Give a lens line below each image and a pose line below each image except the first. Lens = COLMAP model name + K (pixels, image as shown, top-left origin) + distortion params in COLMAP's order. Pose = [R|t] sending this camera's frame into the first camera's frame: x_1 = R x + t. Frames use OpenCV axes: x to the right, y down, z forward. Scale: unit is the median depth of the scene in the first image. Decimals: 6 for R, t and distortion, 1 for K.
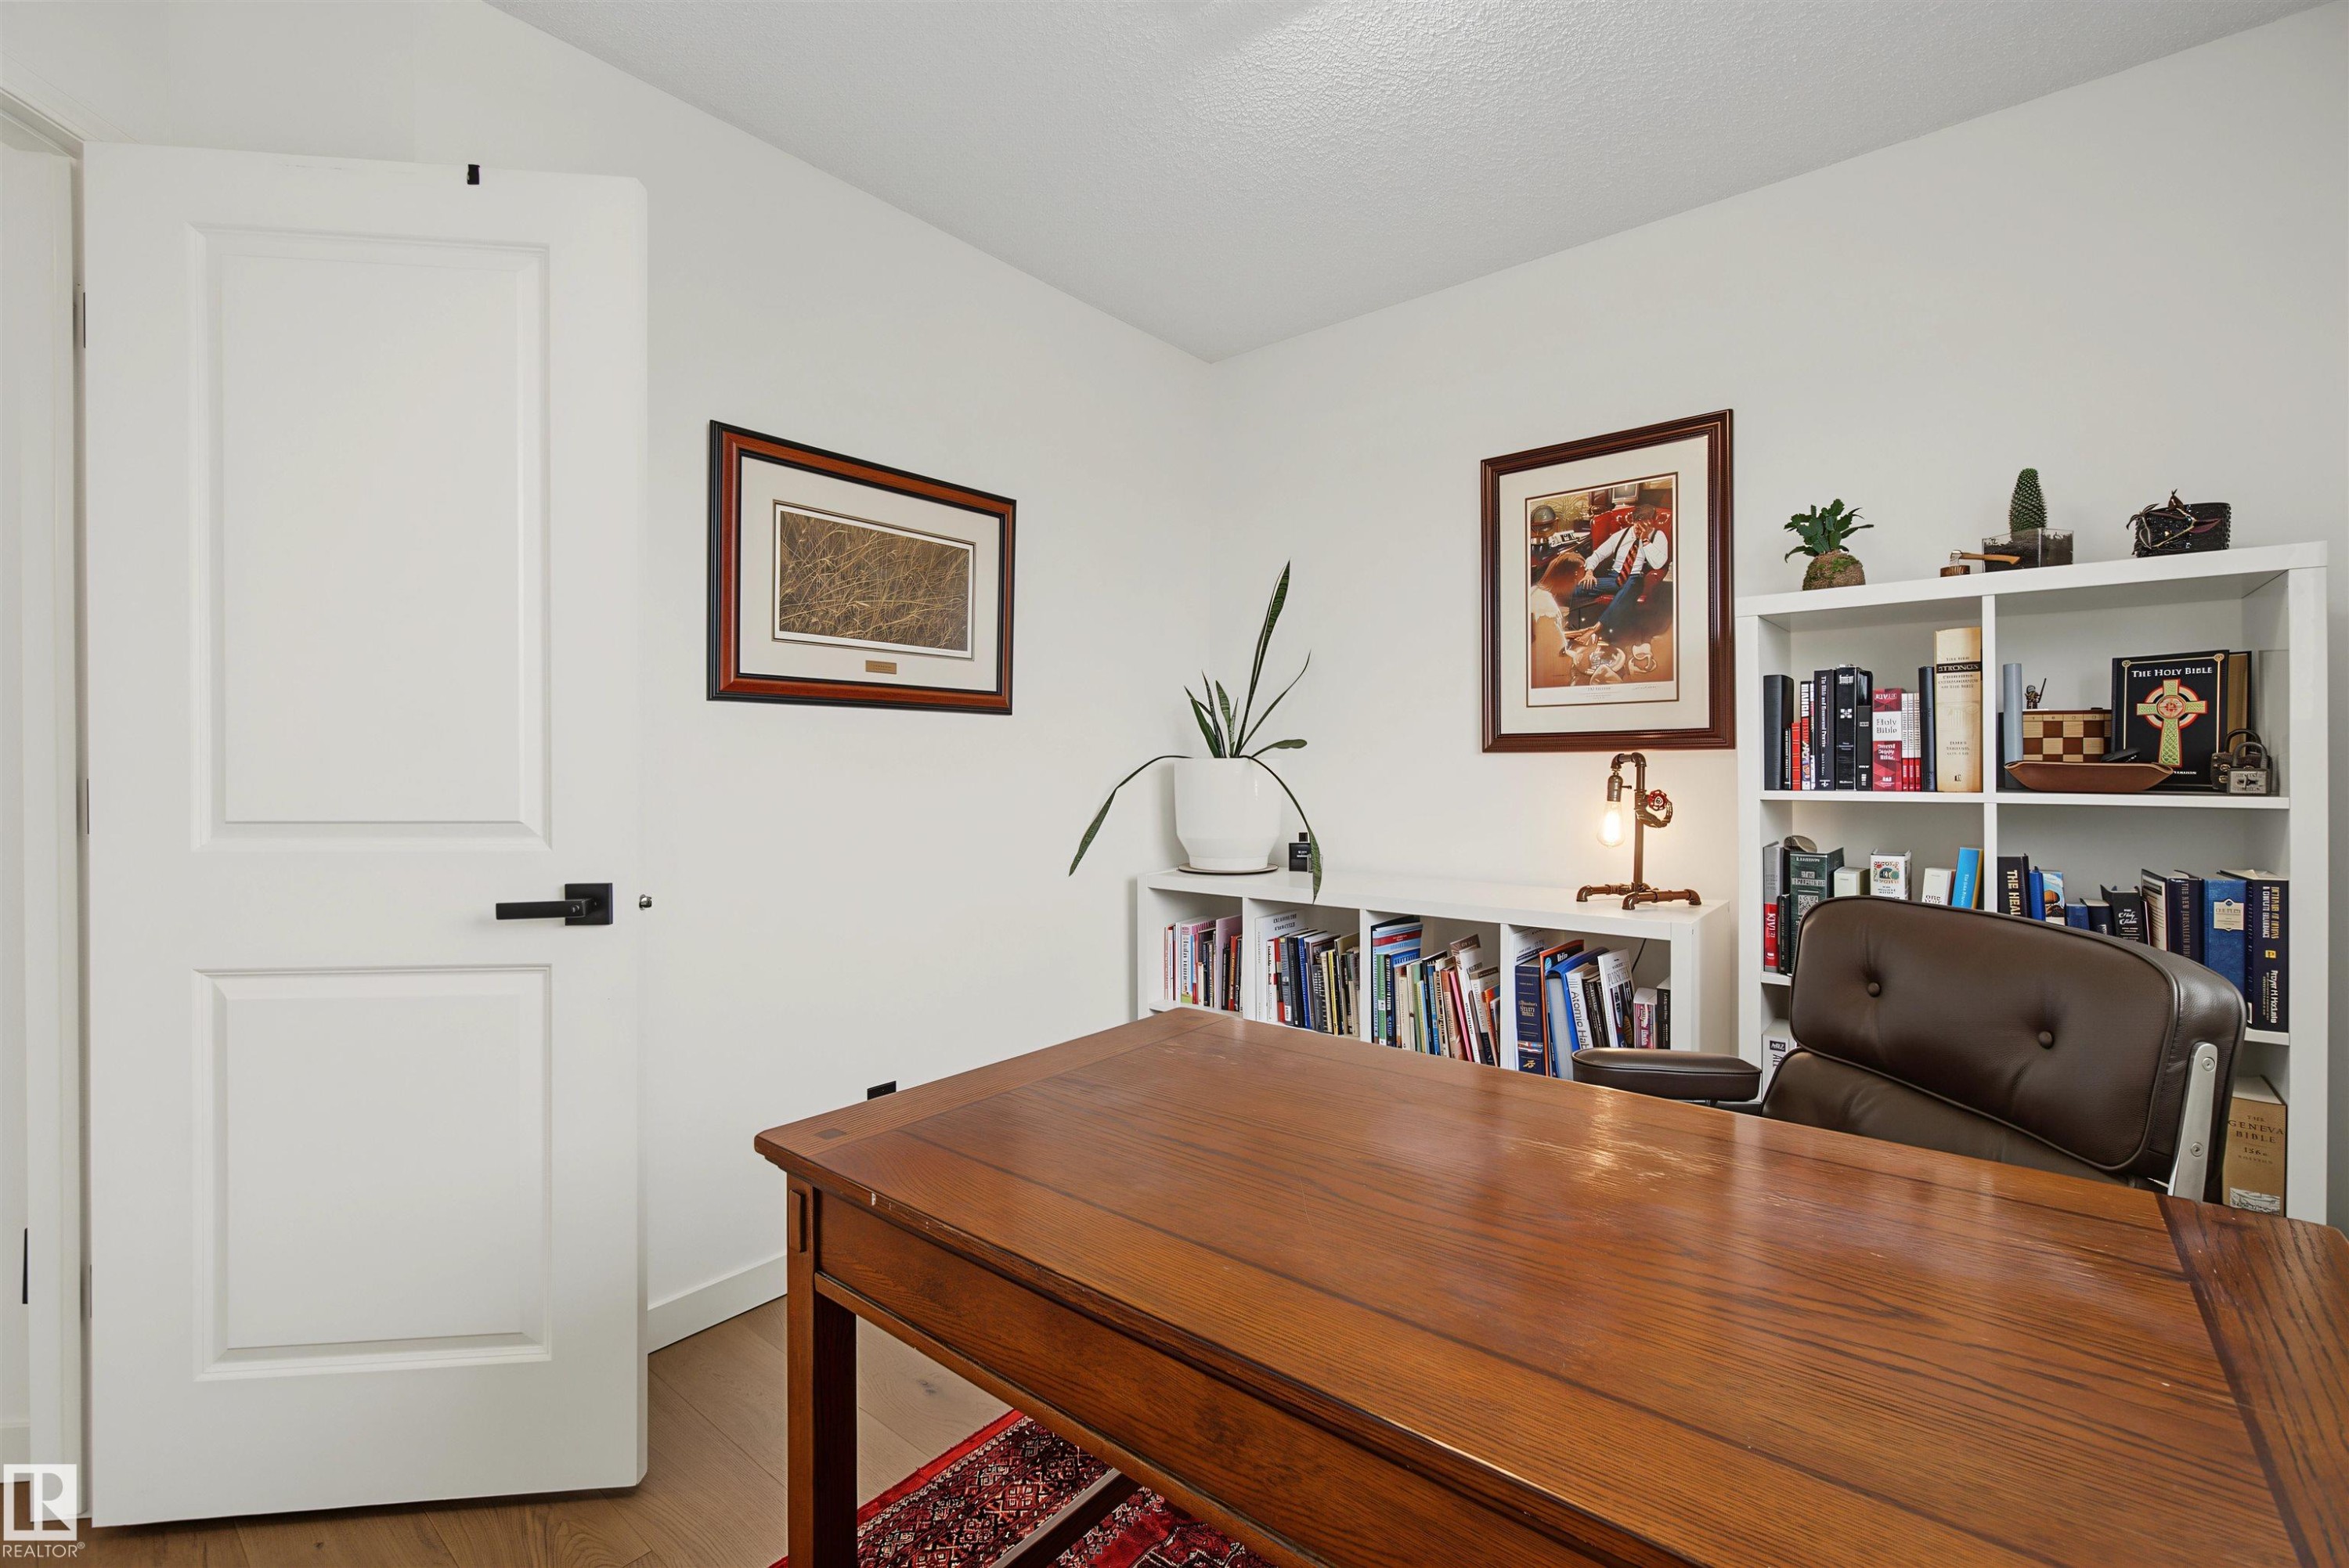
lens RADIAL K [[1001.4, 0, 1165.9], [0, 1001.4, 777.5], [0, 0, 1]] dist [-0.000355, 0.000207]
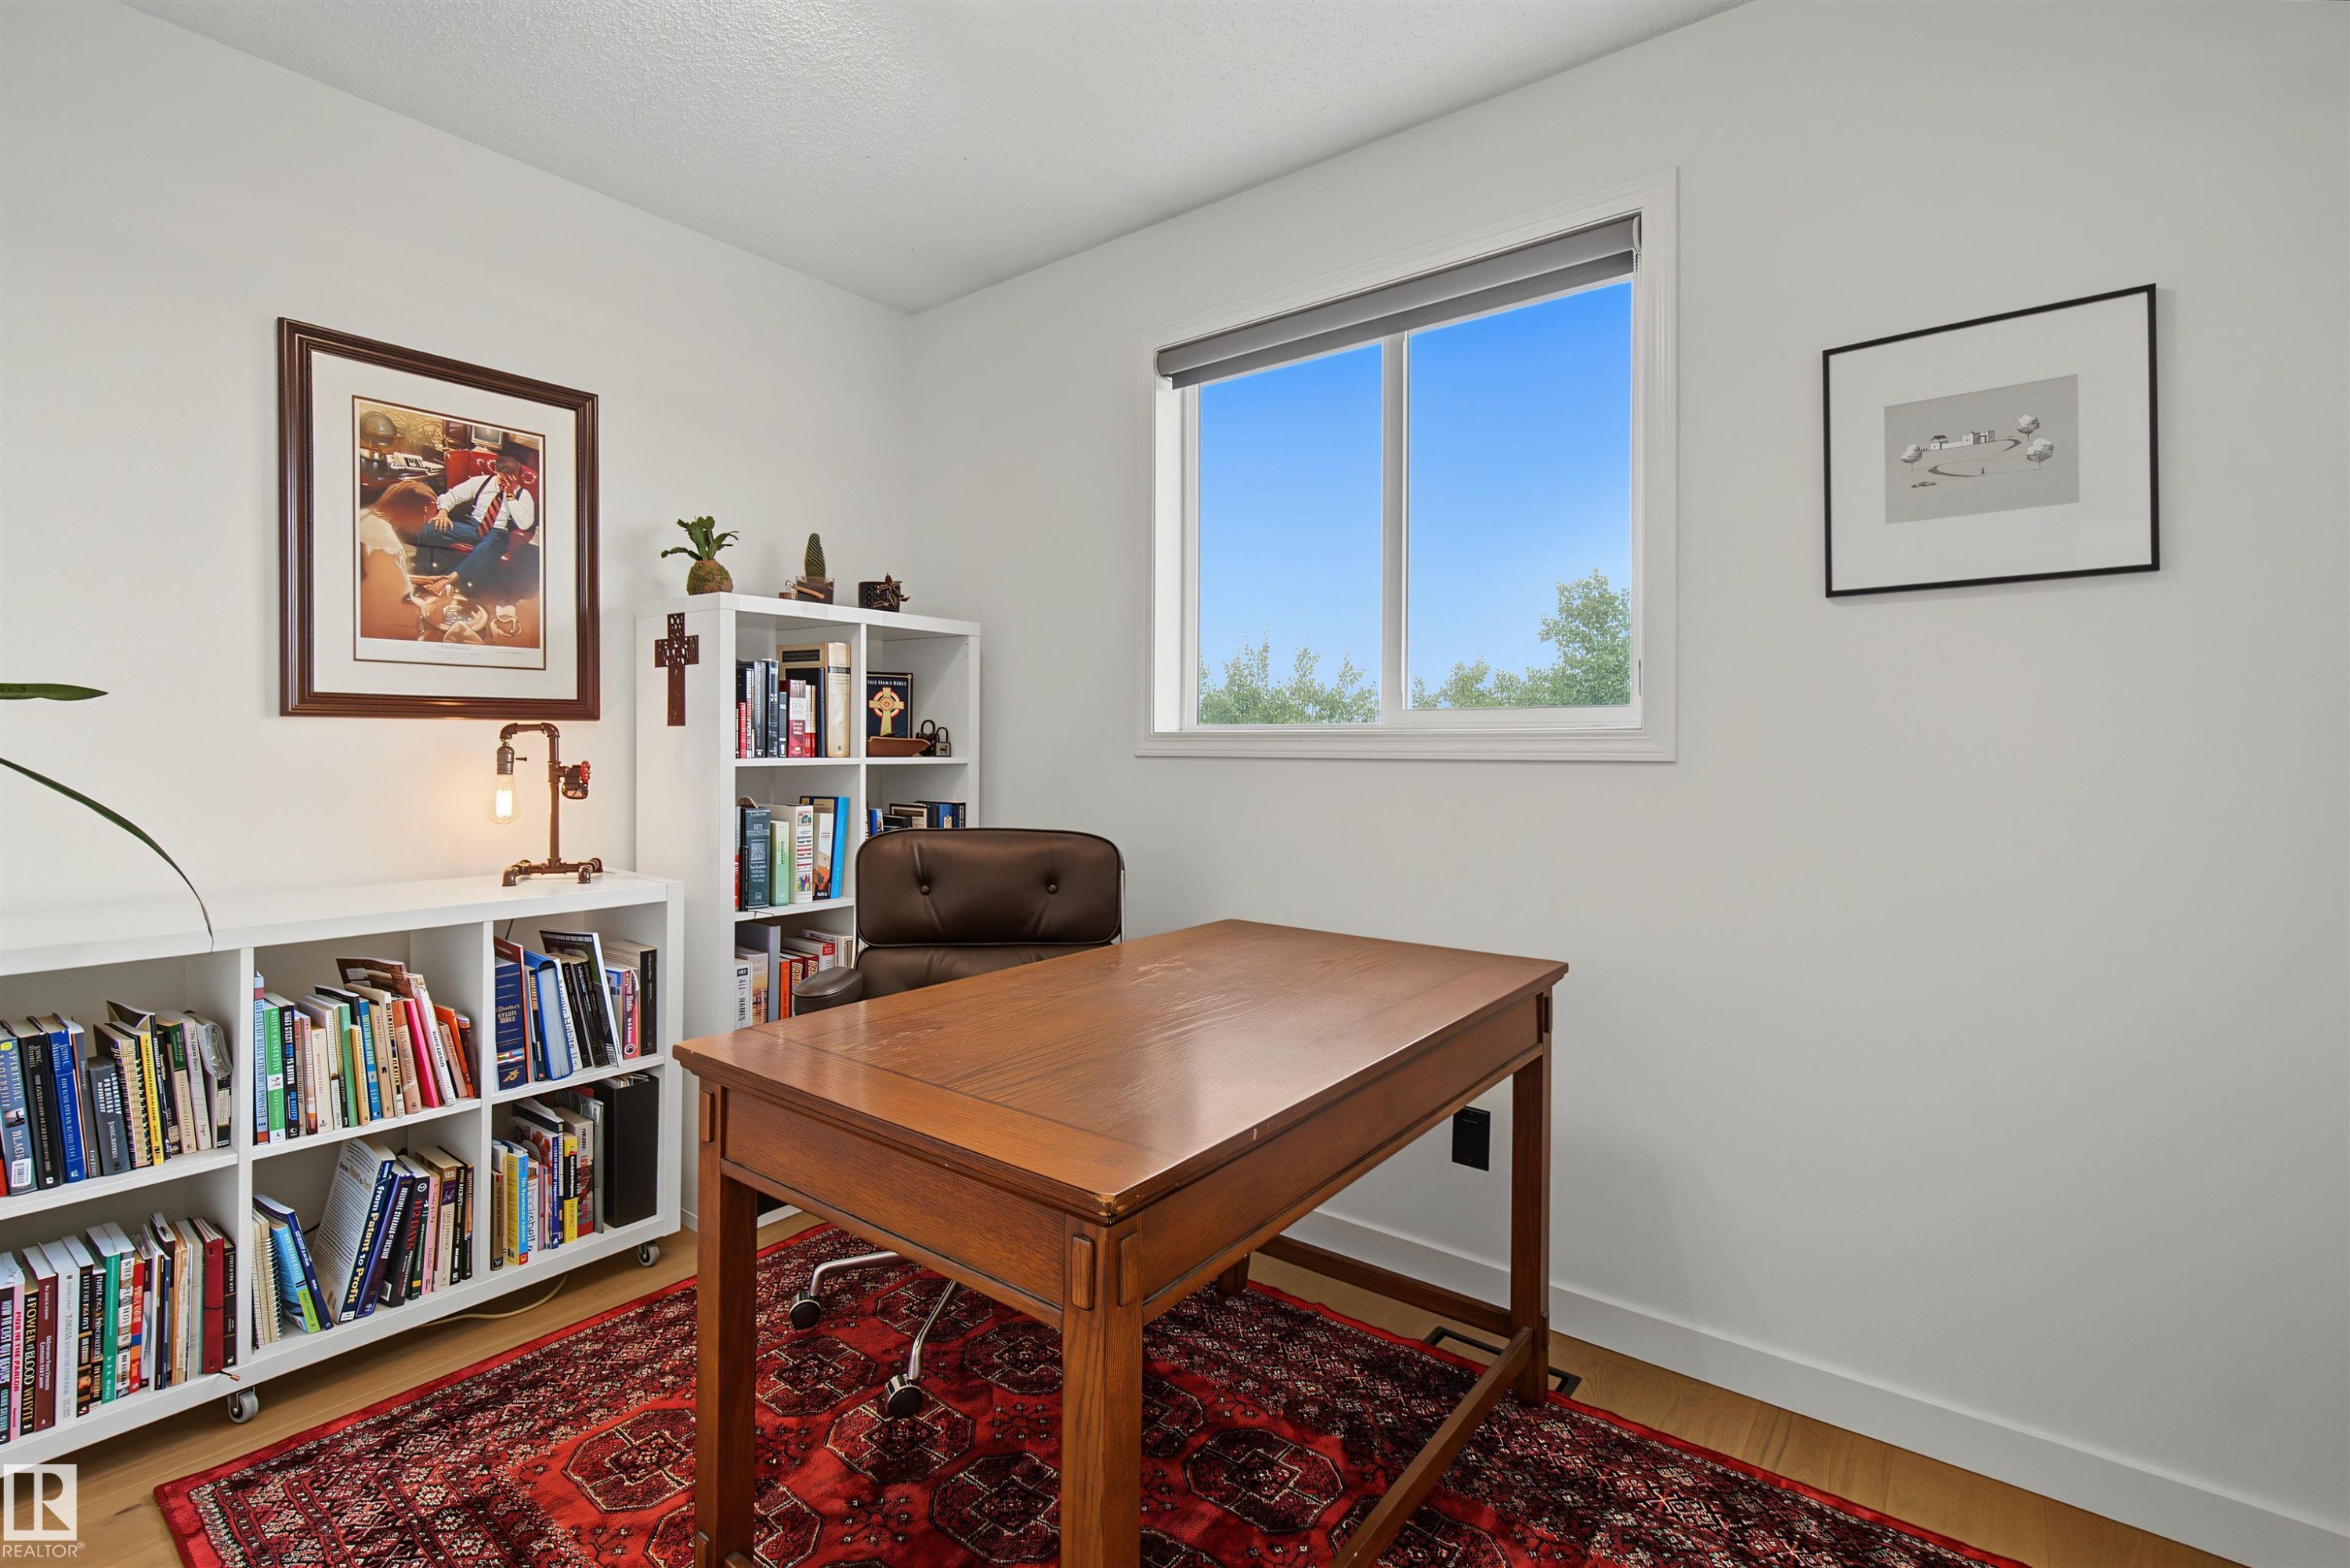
lens RADIAL K [[1065.4, 0, 1165.9], [0, 1065.4, 751.4], [0, 0, 1]] dist [-0.001826, -0.000132]
pose [[-0.022032, -0.007774, 0.999727, -0.534538], [0.003093, 0.999964, 0.007844, -0.003375], [-0.999752, 0.003265, -0.022007, 0.411516]]
